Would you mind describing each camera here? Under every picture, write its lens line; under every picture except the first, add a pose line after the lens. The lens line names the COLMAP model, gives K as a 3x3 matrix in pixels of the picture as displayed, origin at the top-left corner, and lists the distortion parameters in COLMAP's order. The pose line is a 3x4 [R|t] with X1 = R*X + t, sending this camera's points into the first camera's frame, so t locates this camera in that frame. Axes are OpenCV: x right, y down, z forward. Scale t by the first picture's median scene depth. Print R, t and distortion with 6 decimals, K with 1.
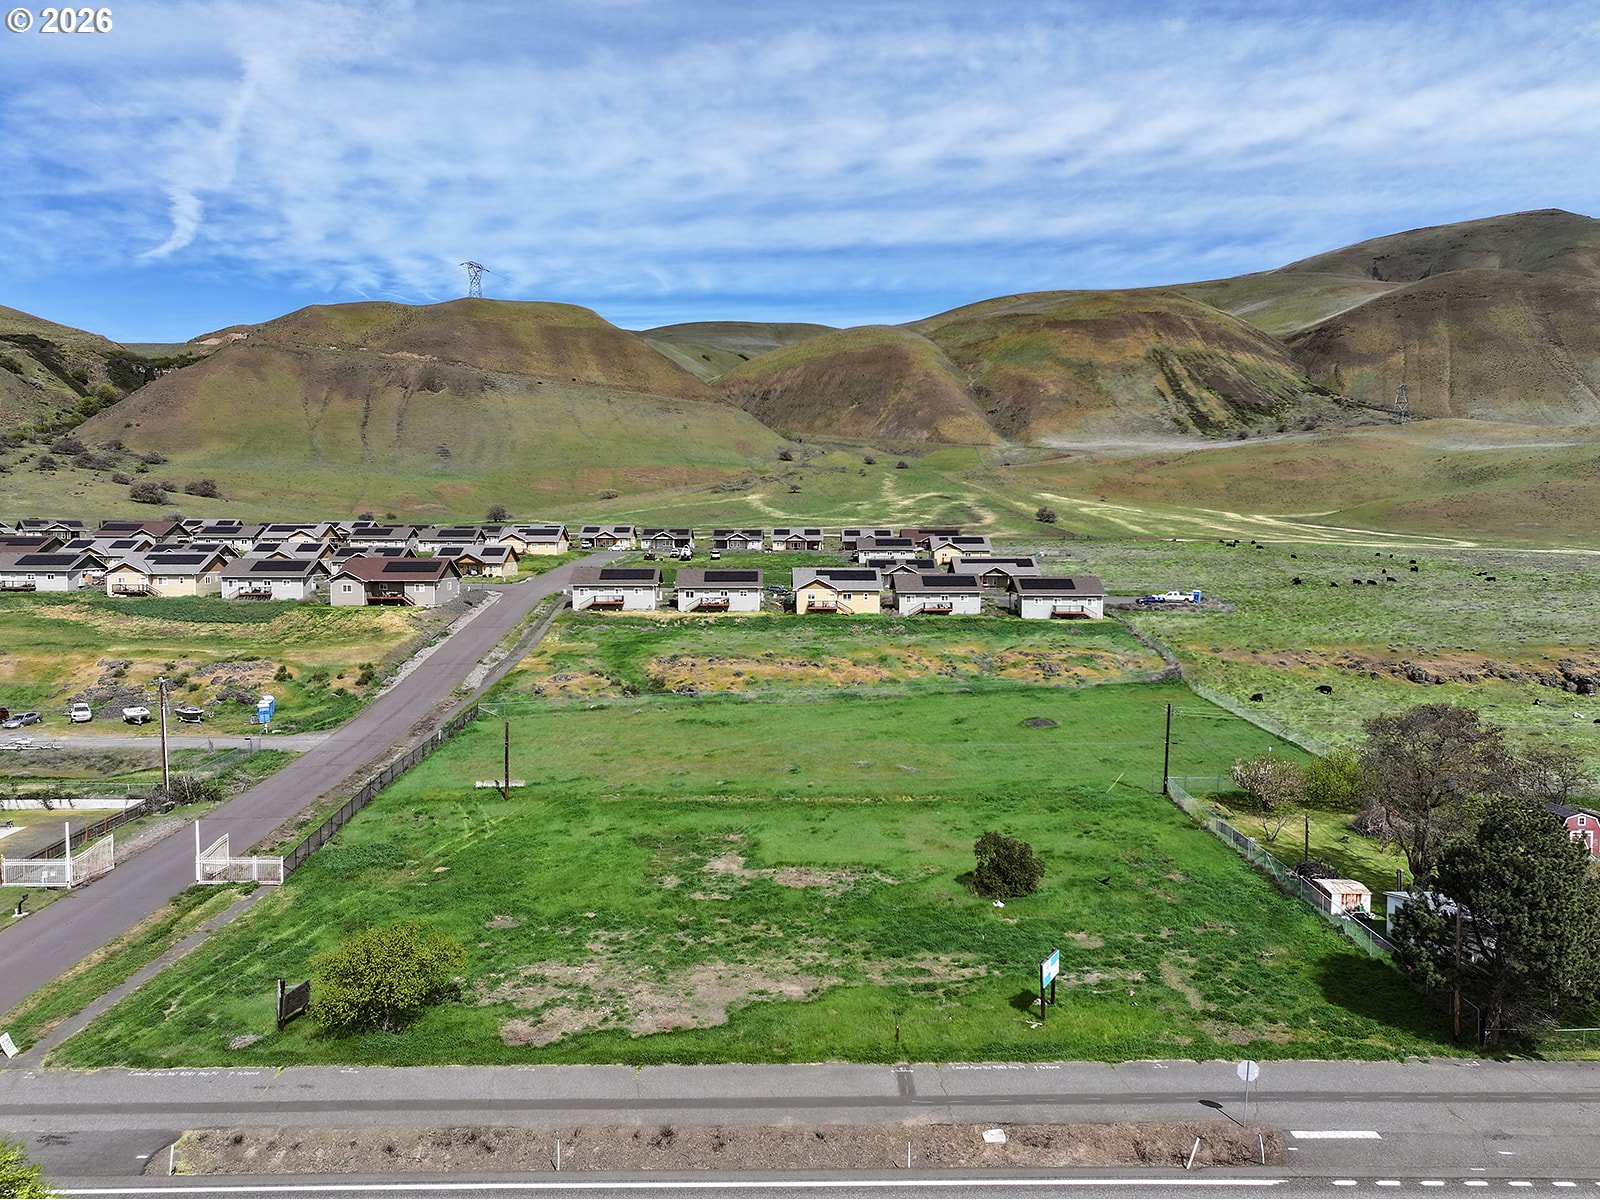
lens RADIAL K [[1121.9, 0, 804.6], [0, 1121.9, 605.7], [0, 0, 1]] dist [-0.004470, 0.019624]
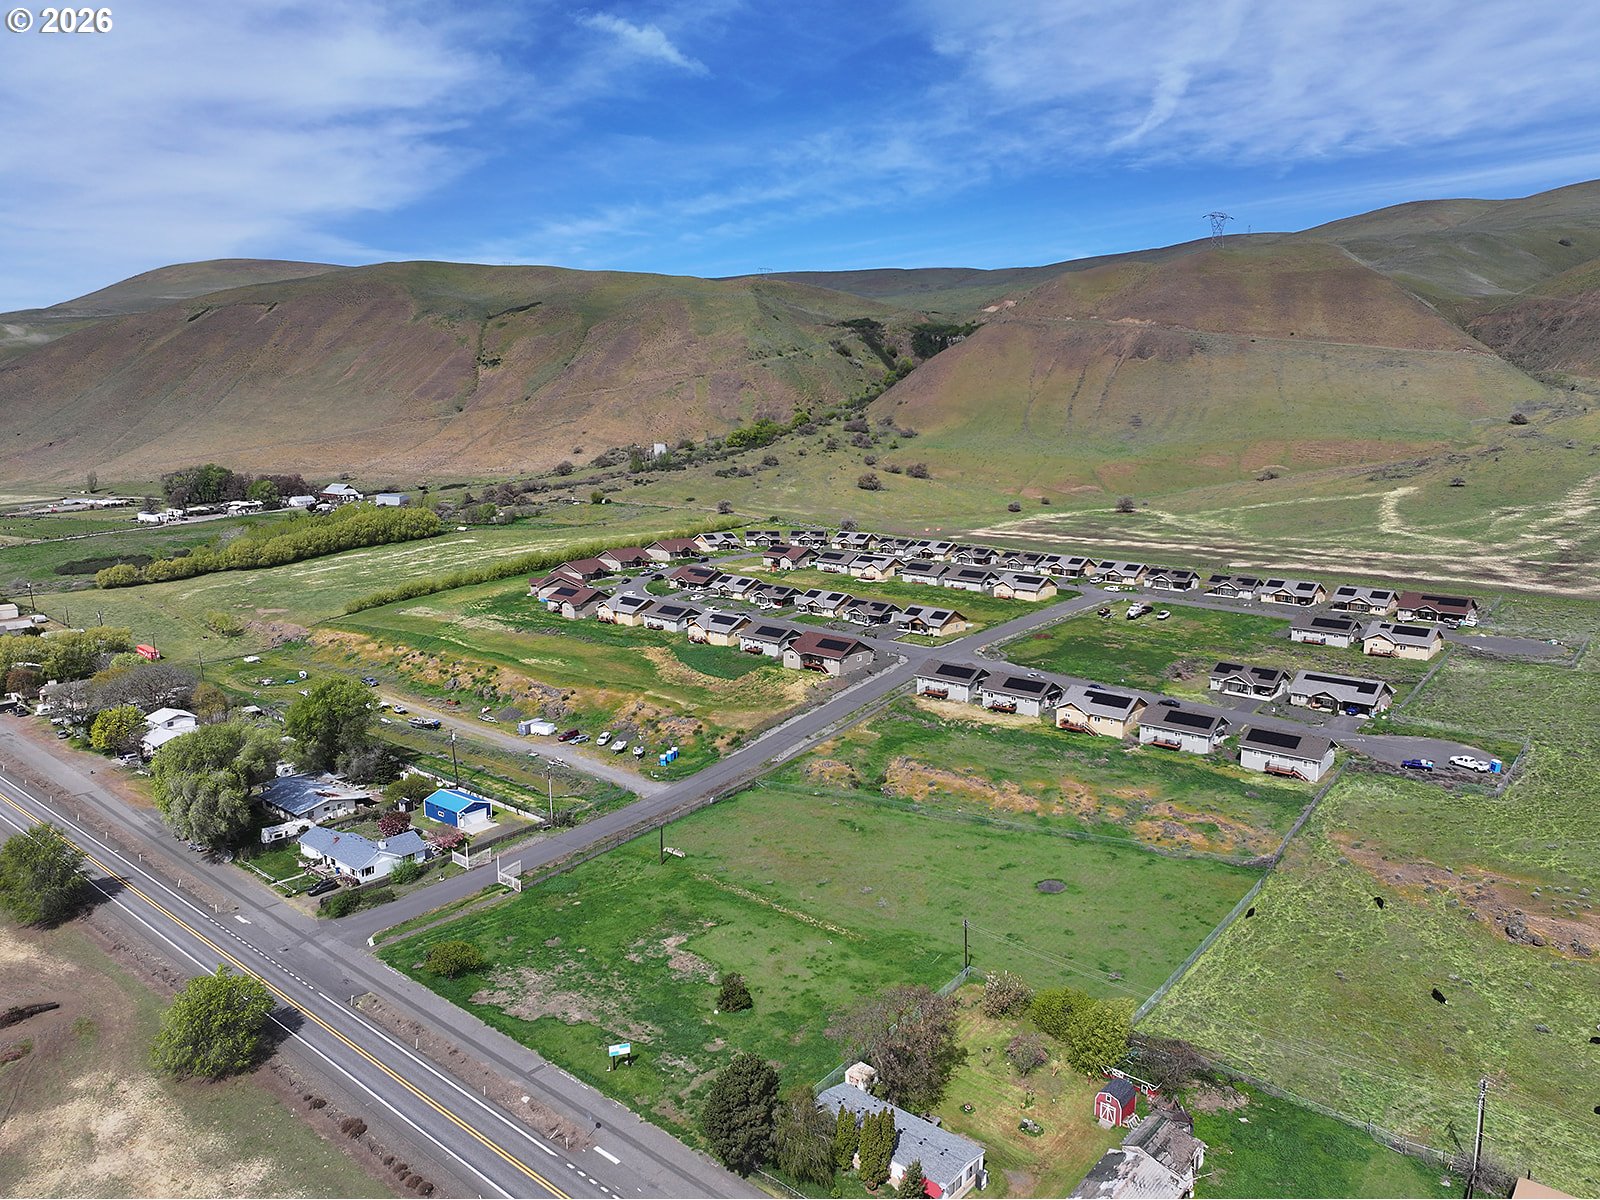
lens RADIAL K [[1121.9, 0, 804.4], [0, 1121.9, 584.5], [0, 0, 1]] dist [-0.004470, 0.019624]
pose [[0.745222, 0.099863, -0.659296, 0.282765], [-0.042244, 0.993806, 0.102782, -0.127243], [0.665477, -0.048744, 0.744825, -0.057222]]
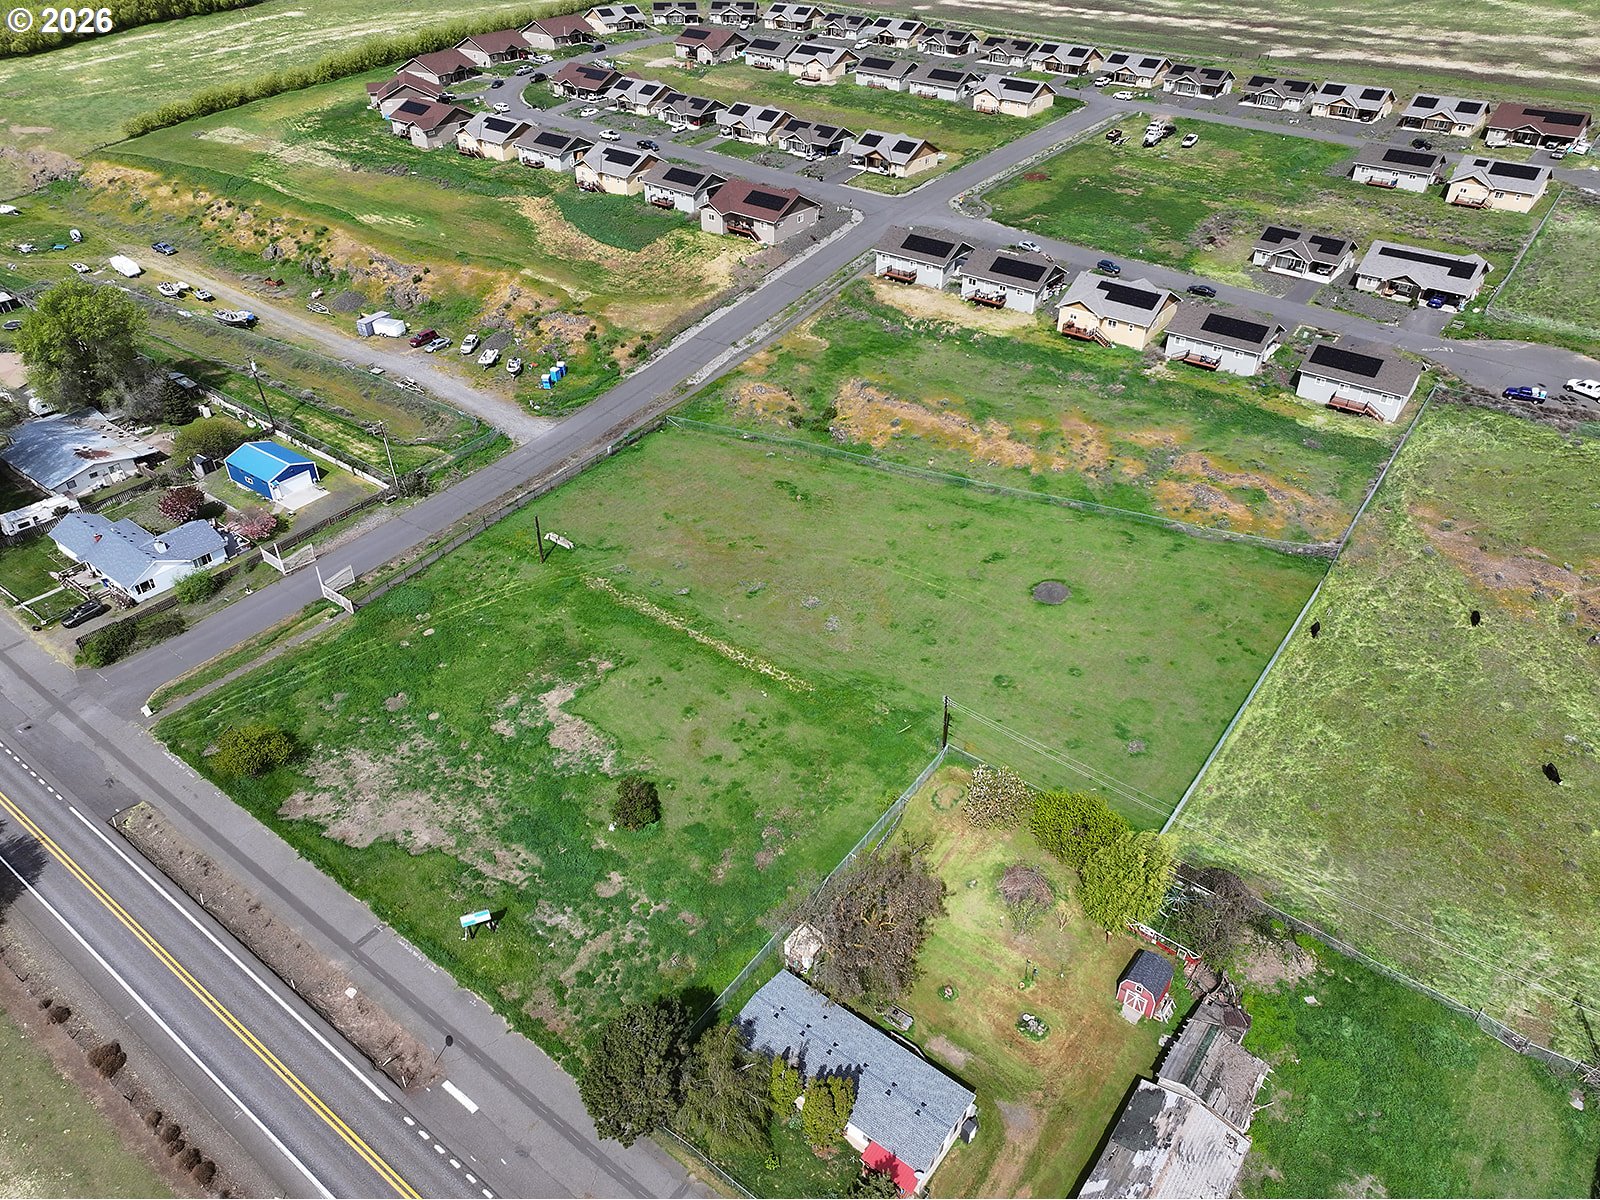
lens RADIAL K [[1121.9, 0, 806.3], [0, 1121.9, 593.0], [0, 0, 1]] dist [-0.004470, 0.019624]
pose [[0.779885, 0.361500, -0.510977, 0.189831], [-0.041218, 0.844246, 0.534368, -0.146510], [0.624565, -0.395684, 0.673315, 0.057828]]
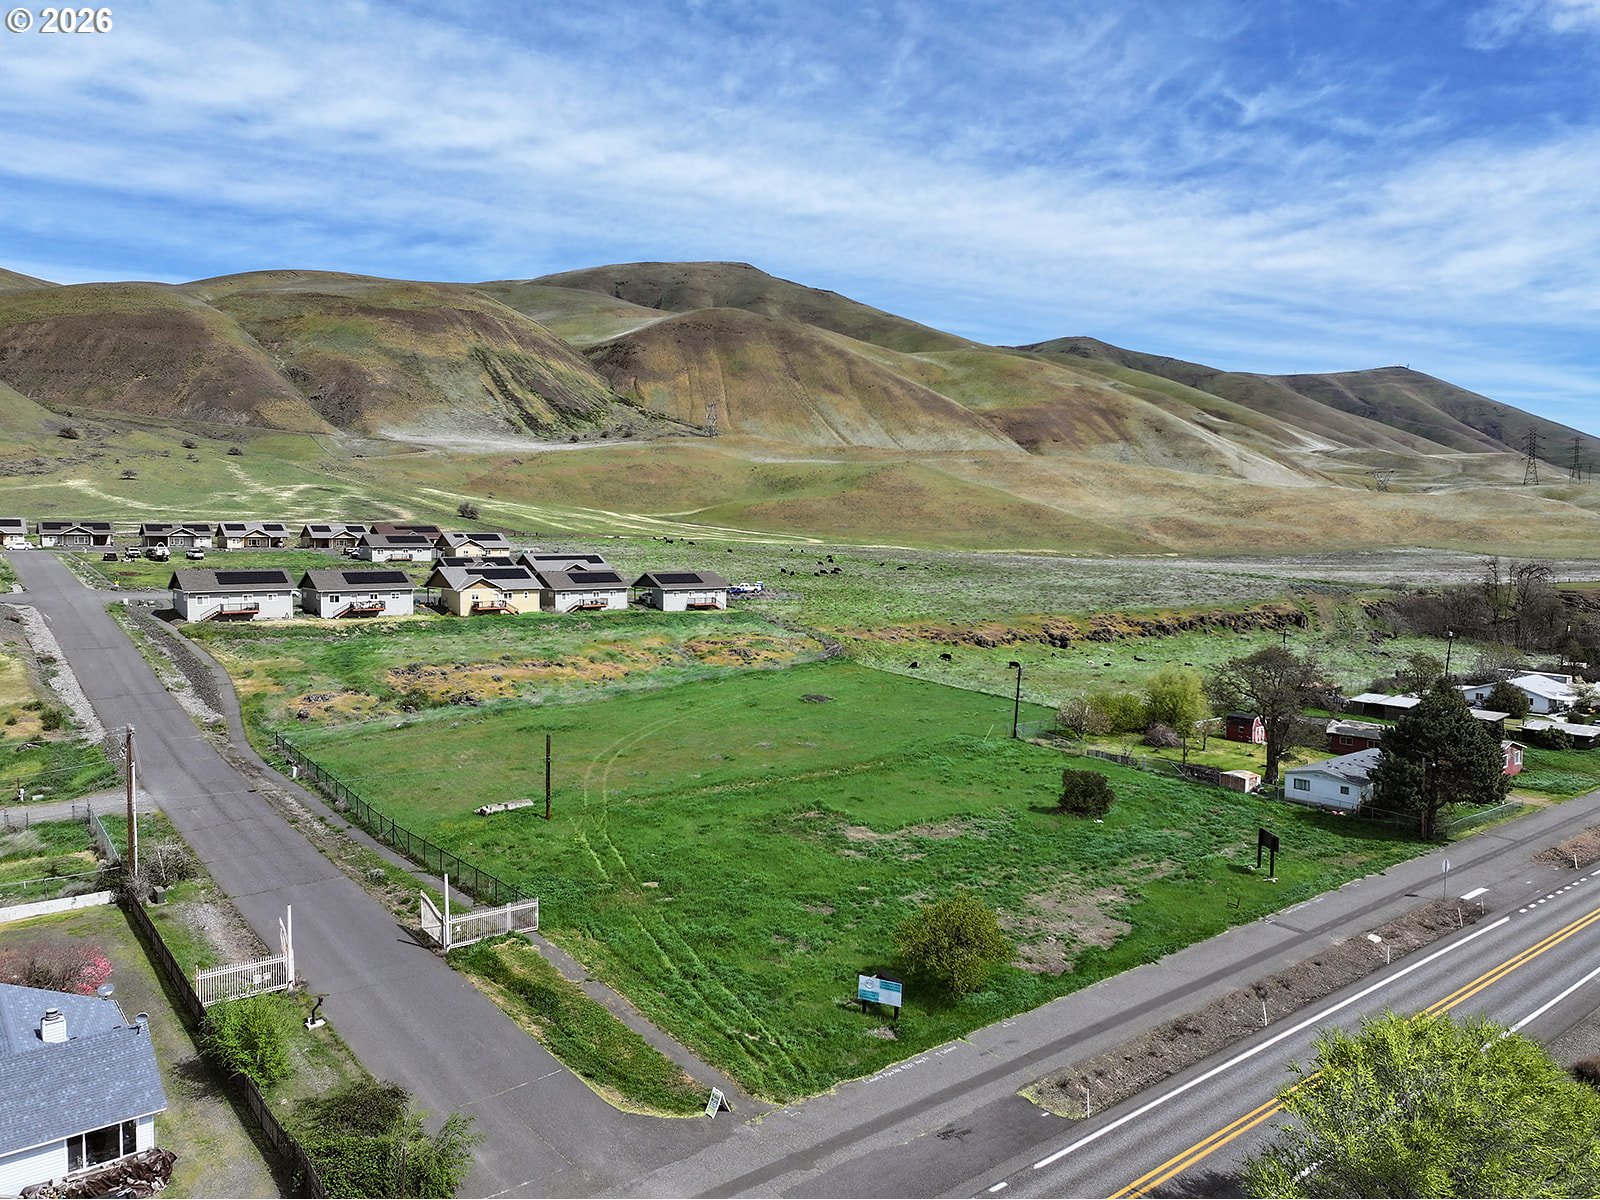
lens RADIAL K [[1121.9, 0, 807.3], [0, 1121.9, 603.7], [0, 0, 1]] dist [-0.004470, 0.019624]
pose [[0.792275, -0.034628, 0.609181, -0.166709], [0.033409, 0.999353, 0.013357, -0.002612], [-0.609249, 0.009770, 0.792919, 0.033350]]
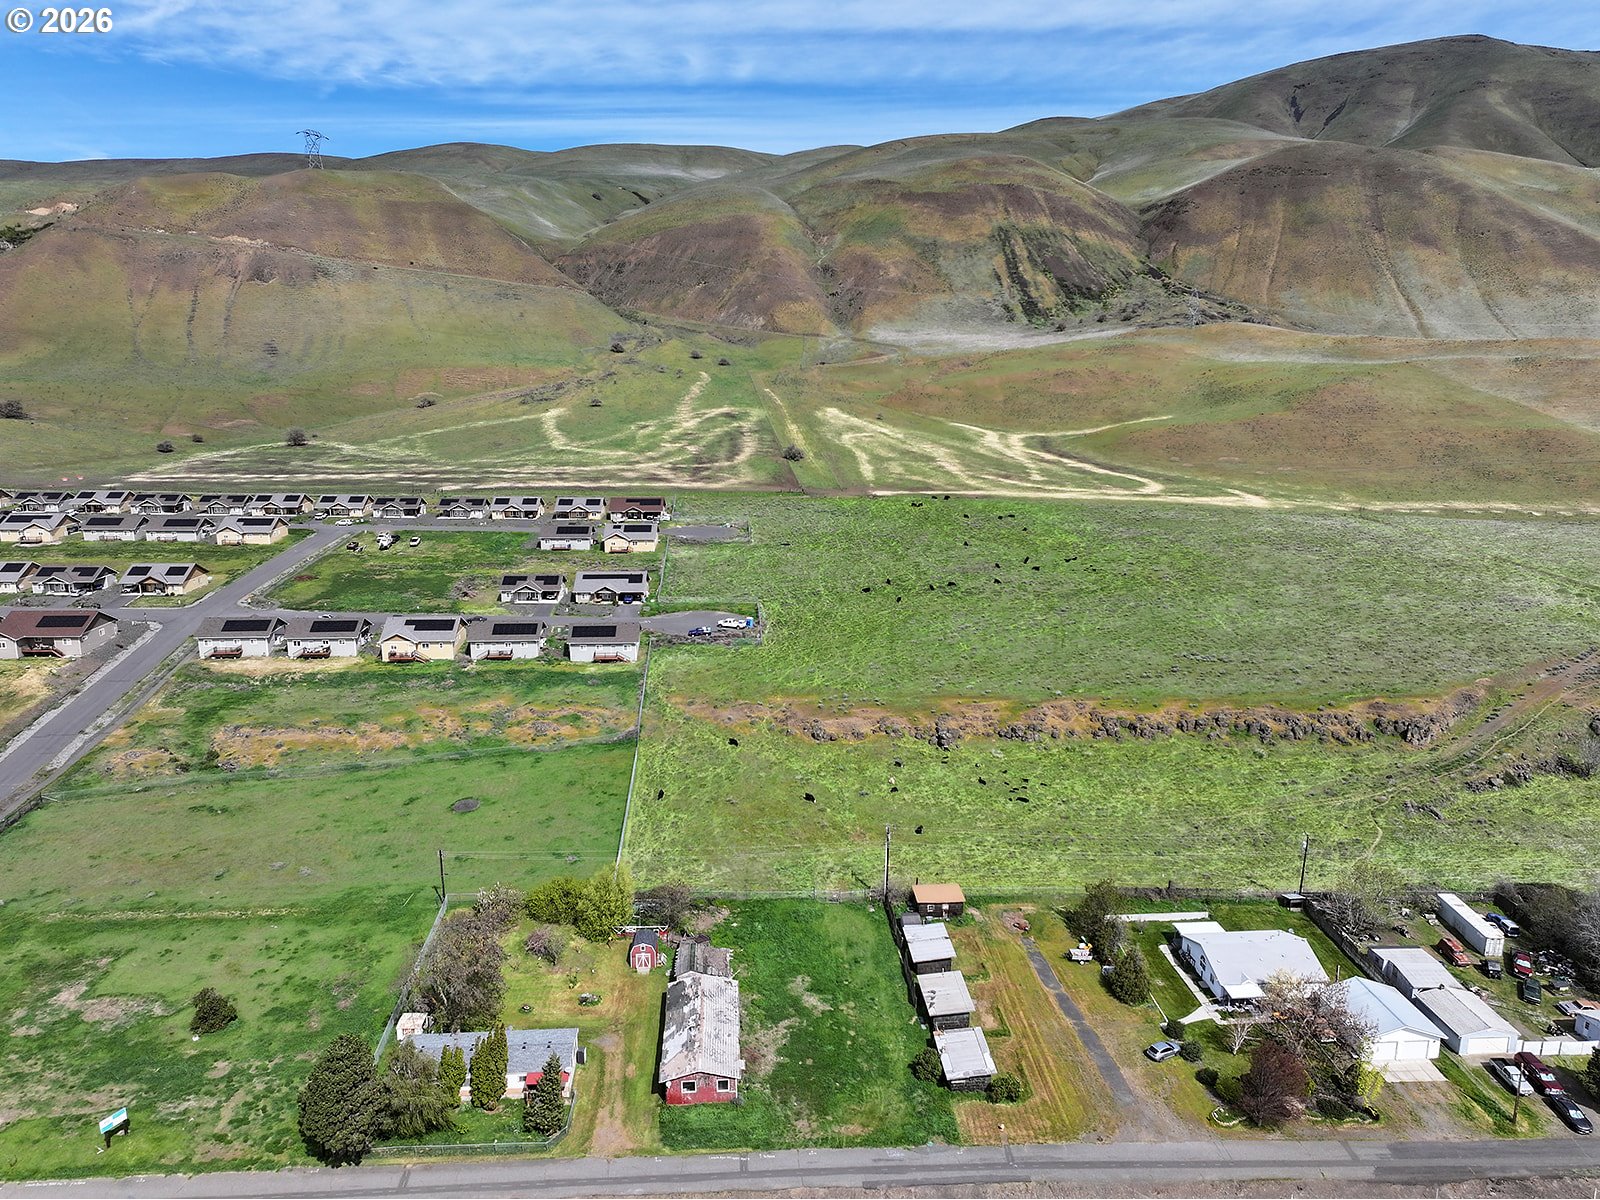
lens RADIAL K [[1121.9, 0, 801.1], [0, 1121.9, 604.3], [0, 0, 1]] dist [-0.004470, 0.019624]
pose [[0.999095, -0.005741, 0.042152, 0.189994], [-0.001149, 0.986849, 0.161639, -0.120358], [-0.042525, -0.161541, 0.985949, -0.107611]]
